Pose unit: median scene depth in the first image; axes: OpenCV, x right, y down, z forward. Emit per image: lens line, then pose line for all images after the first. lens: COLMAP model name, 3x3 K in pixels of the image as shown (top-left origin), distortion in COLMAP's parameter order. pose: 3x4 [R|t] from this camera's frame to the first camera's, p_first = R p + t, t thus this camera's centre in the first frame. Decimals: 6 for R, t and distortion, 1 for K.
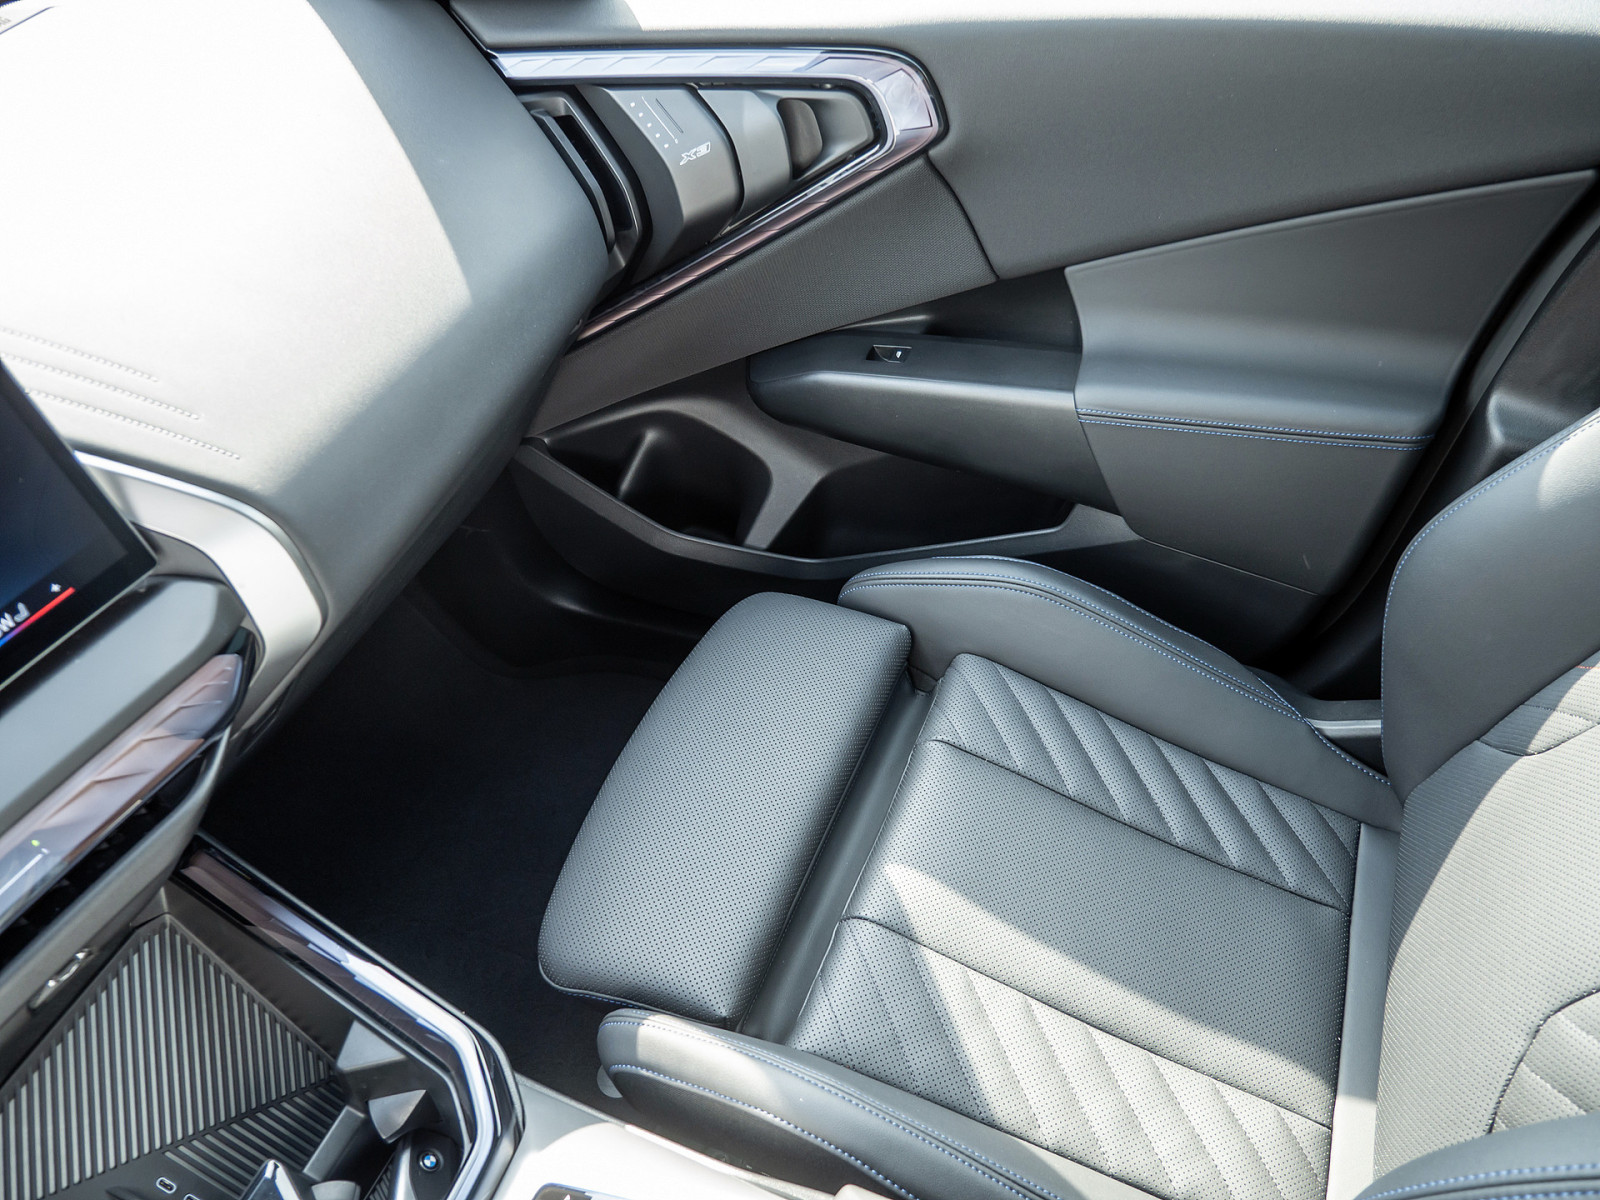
lens RADIAL K [[1145.9, 0, 800.0], [0, 1145.9, 600.0], [0, 0, 1]] dist [-0.048700, 0.004100]
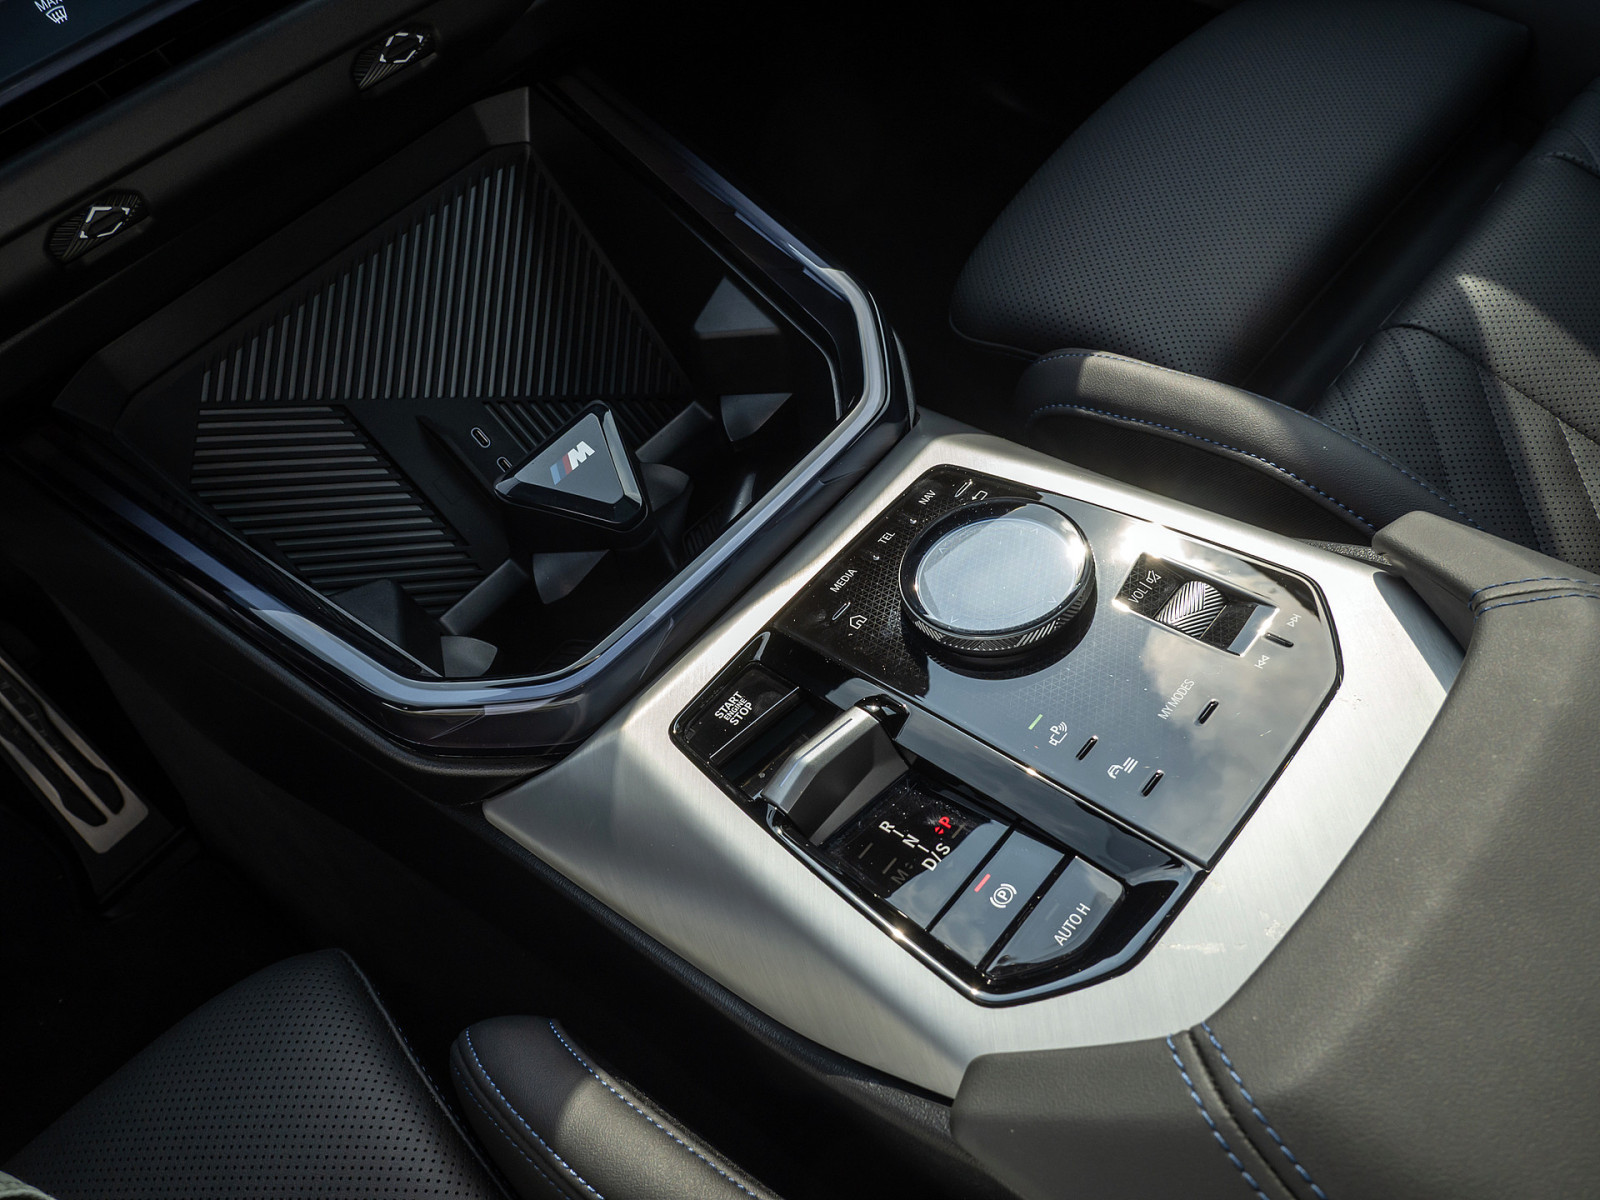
lens RADIAL K [[1145.9, 0, 800.0], [0, 1145.9, 600.0], [0, 0, 1]] dist [-0.048700, 0.004100]
pose [[0.935266, 0.238046, -0.261938, -0.081525], [-0.184339, 0.959358, 0.213660, 0.387559], [0.302154, -0.151544, 0.941136, 0.225760]]
